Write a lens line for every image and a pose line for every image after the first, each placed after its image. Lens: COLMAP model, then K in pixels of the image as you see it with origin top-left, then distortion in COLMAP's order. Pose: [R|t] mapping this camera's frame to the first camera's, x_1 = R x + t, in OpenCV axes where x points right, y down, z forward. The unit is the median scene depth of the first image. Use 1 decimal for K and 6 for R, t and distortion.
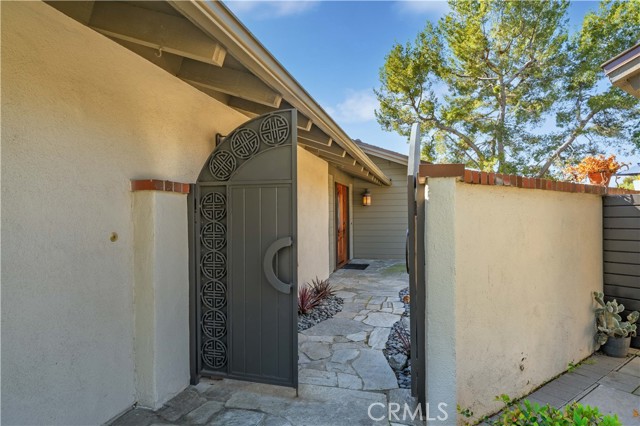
lens RADIAL K [[358.1, 0, 320.4], [0, 358.1, 214.4], [0, 0, 1]] dist [-0.001039, -0.001063]
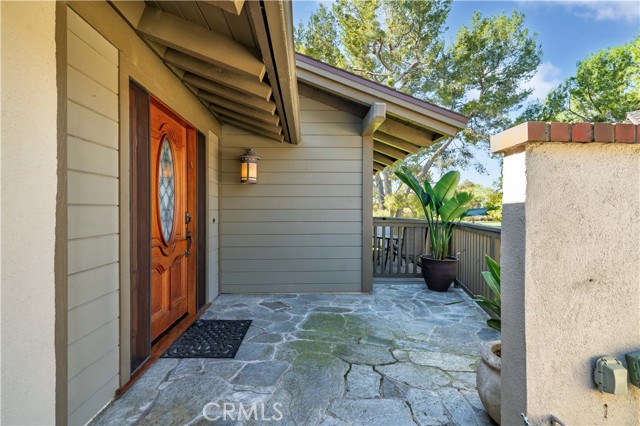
lens RADIAL K [[324.9, 0, 316.8], [0, 324.9, 215.3], [0, 0, 1]] dist [0.022219, 0.000073]
pose [[0.949606, 0.010198, 0.313280, 0.027812], [-0.013614, 0.999869, 0.008719, 0.004614], [-0.313150, -0.012544, 0.949621, 0.193285]]
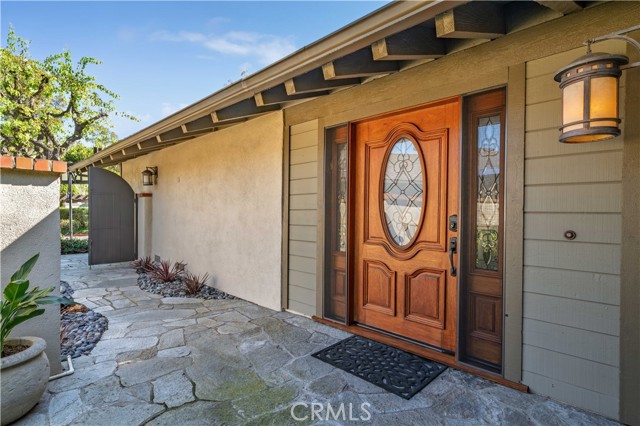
lens RADIAL K [[324.9, 0, 320.3], [0, 324.9, 212.1], [0, 0, 1]] dist [0.022219, 0.000073]
pose [[-0.476494, 0.010194, -0.879119, 0.109536], [0.004585, 0.999948, 0.009110, 0.003350], [0.879166, 0.000311, -0.476516, 0.323488]]
